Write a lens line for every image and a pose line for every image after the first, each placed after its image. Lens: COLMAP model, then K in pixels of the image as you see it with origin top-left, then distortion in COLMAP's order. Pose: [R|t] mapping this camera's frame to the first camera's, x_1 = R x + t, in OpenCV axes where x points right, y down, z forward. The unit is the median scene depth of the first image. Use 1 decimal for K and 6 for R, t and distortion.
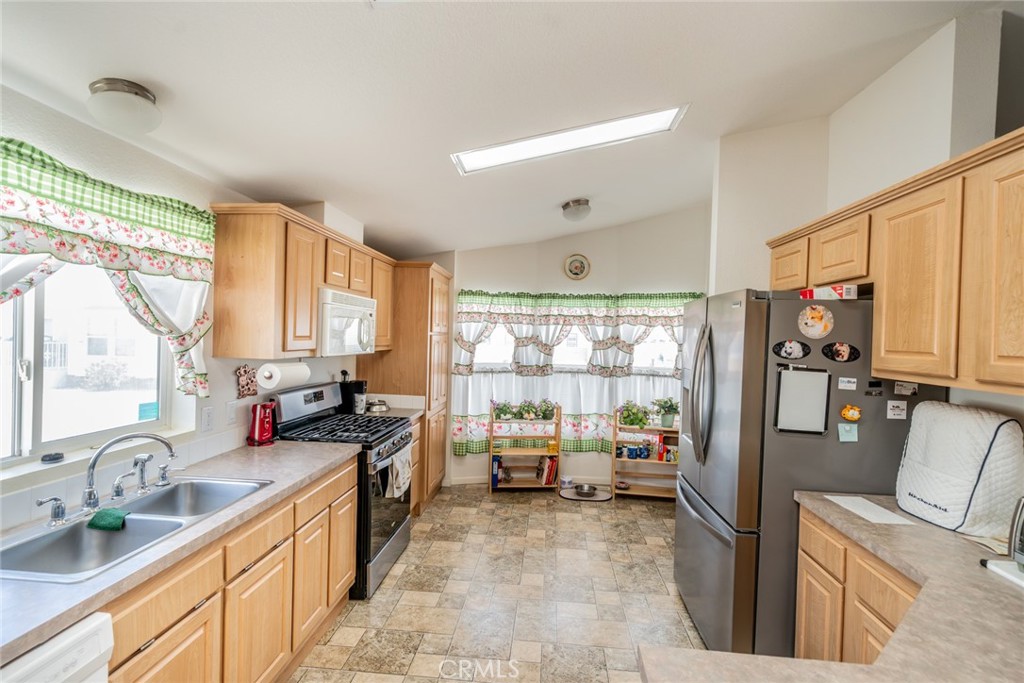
lens RADIAL K [[461.8, 0, 511.2], [0, 461.8, 342.8], [0, 0, 1]] dist [-0.000383, 0.000271]
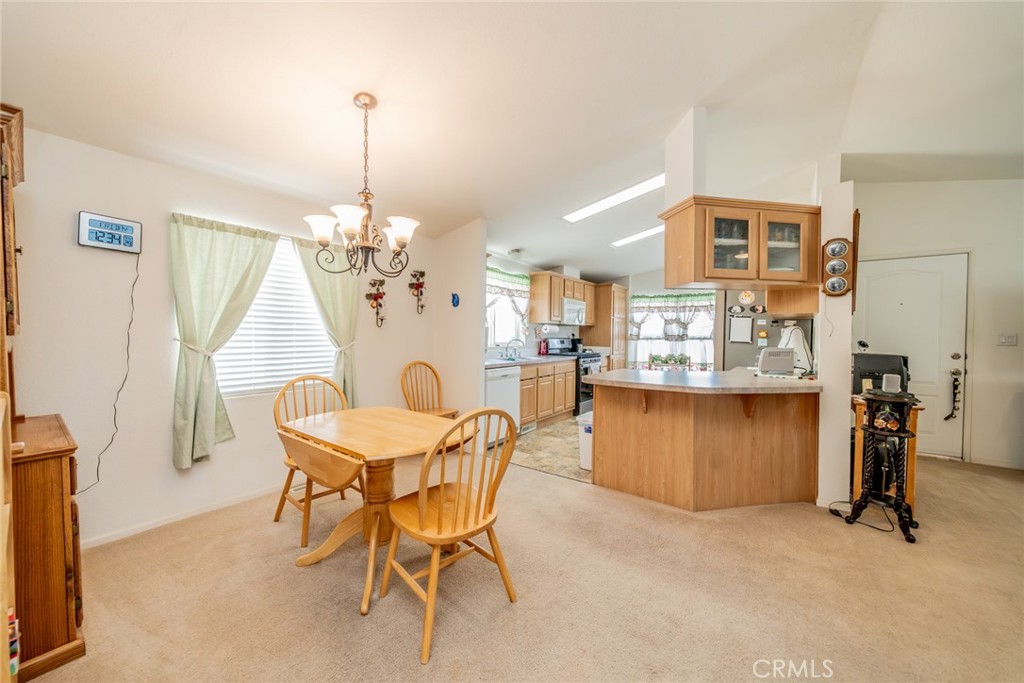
lens RADIAL K [[368.9, 0, 512.0], [0, 368.9, 341.5], [0, 0, 1]] dist [-0.002980, -0.000276]
pose [[0.853875, -0.006812, -0.520433, 0.346325], [0.004486, 0.999974, -0.005728, 0.110333], [0.520459, 0.002556, 0.853883, -0.754358]]
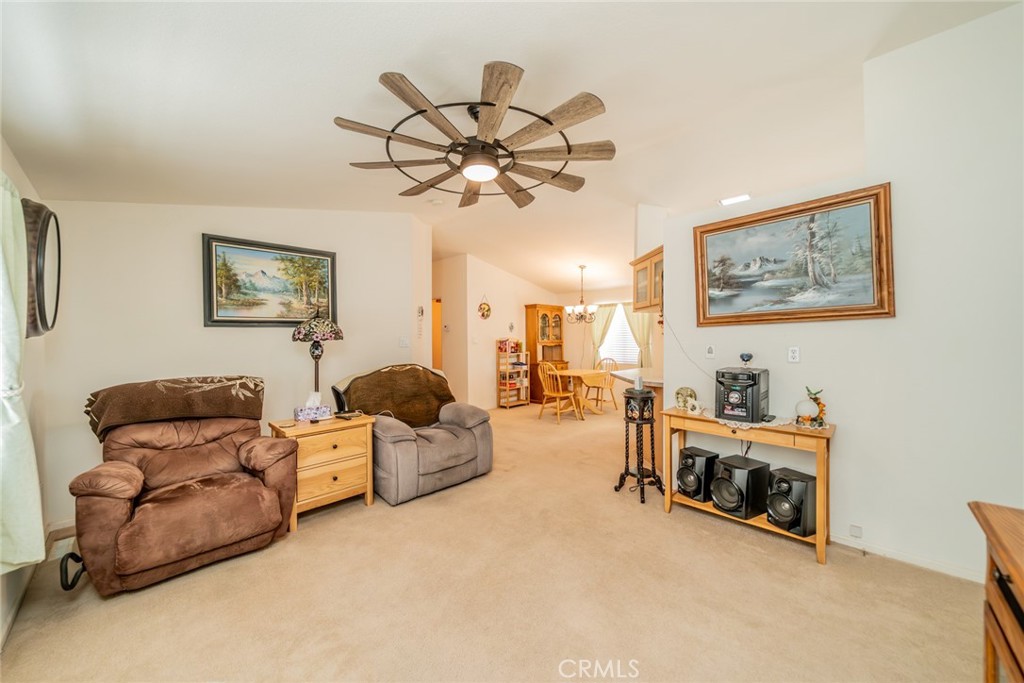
lens RADIAL K [[368.9, 0, 512.0], [0, 368.9, 341.5], [0, 0, 1]] dist [-0.002980, -0.000276]
pose [[-0.630390, -0.004602, -0.776265, 1.456129], [-0.016553, 0.999835, 0.007514, 0.079129], [0.776102, 0.017586, -0.630362, 0.498644]]
